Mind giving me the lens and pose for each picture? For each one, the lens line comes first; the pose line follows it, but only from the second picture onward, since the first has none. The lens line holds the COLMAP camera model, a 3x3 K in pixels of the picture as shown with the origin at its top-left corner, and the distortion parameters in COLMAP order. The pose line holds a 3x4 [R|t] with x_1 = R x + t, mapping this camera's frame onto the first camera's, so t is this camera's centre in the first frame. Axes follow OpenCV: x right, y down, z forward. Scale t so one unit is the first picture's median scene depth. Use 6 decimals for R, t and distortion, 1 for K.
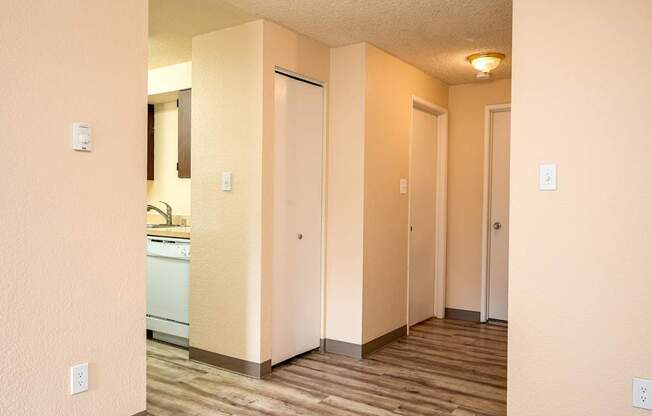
lens RADIAL K [[510.5, 0, 327.3], [0, 510.5, 208.1], [0, 0, 1]] dist [-0.002934, -0.001661]
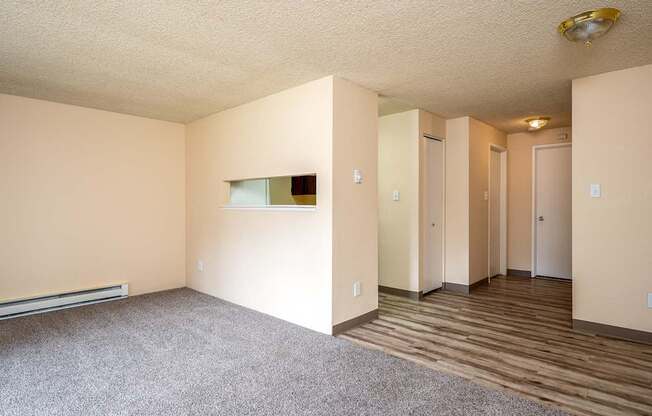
lens RADIAL K [[359.3, 0, 328.3], [0, 359.3, 206.0], [0, 0, 1]] dist [0.000476, 0.001665]
pose [[0.990079, -0.012251, -0.139979, -0.249280], [0.010546, 0.999861, -0.012918, 0.002209], [0.140118, 0.011314, 0.990070, -0.327329]]
